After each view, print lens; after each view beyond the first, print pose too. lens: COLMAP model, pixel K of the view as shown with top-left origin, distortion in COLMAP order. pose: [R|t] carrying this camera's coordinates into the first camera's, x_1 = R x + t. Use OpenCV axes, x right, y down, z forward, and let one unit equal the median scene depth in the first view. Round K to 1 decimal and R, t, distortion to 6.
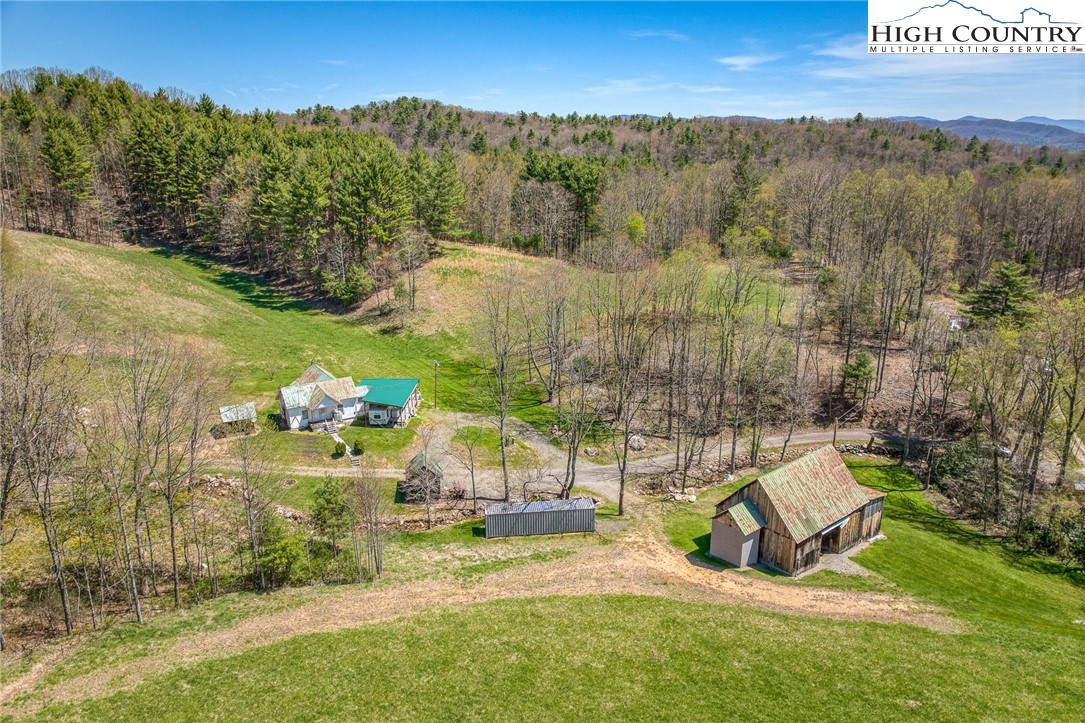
lens RADIAL K [[762.5, 0, 541.4], [0, 762.5, 370.3], [0, 0, 1]] dist [-0.059730, -0.020352]
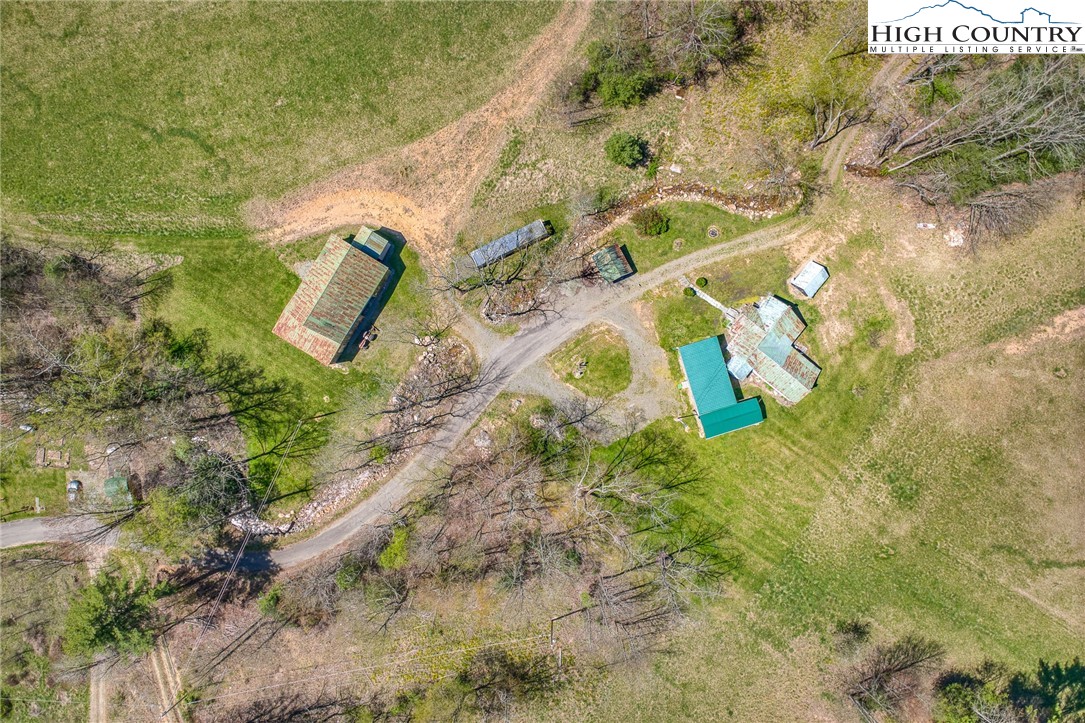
lens RADIAL K [[762.5, 0, 542.2], [0, 762.5, 363.8], [0, 0, 1]] dist [-0.059730, -0.020352]
pose [[-0.945471, 0.324523, 0.027748, -0.030619], [-0.069728, -0.284890, 0.956021, -1.334139], [0.318156, 0.901955, 0.291984, 0.886222]]
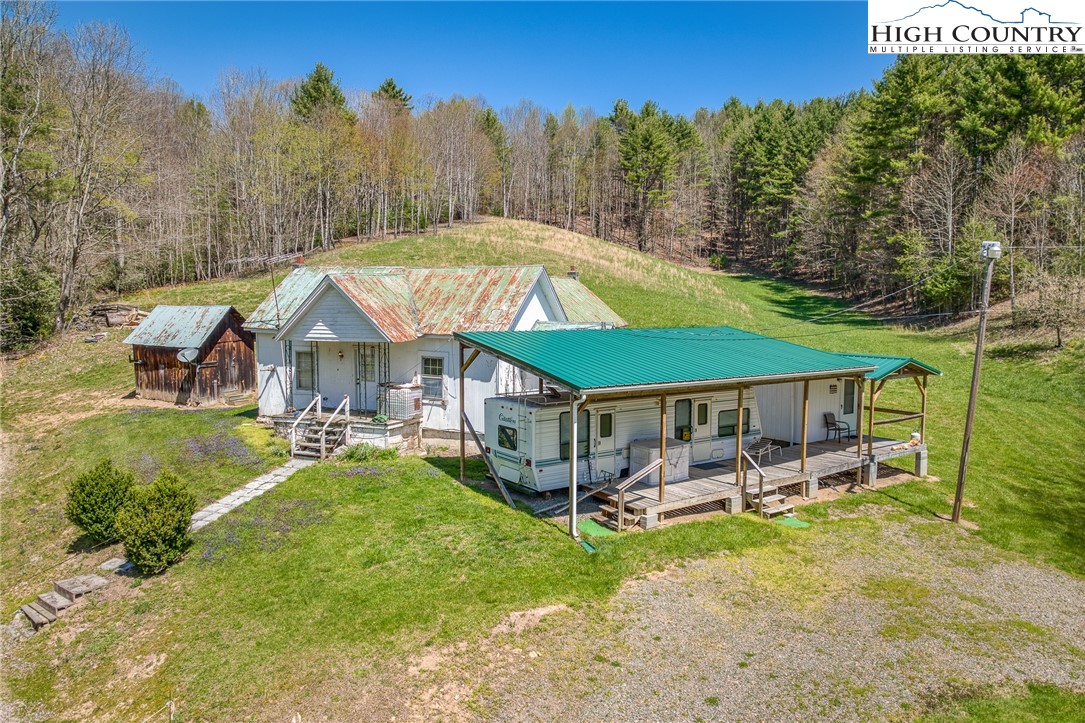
lens RADIAL K [[762.5, 0, 540.6], [0, 762.5, 363.7], [0, 0, 1]] dist [-0.059730, -0.020352]
pose [[0.582116, 0.077255, -0.809427, -0.089673], [-0.249415, 0.964452, -0.087321, 0.082733], [0.773908, 0.252714, 0.580691, 1.242786]]
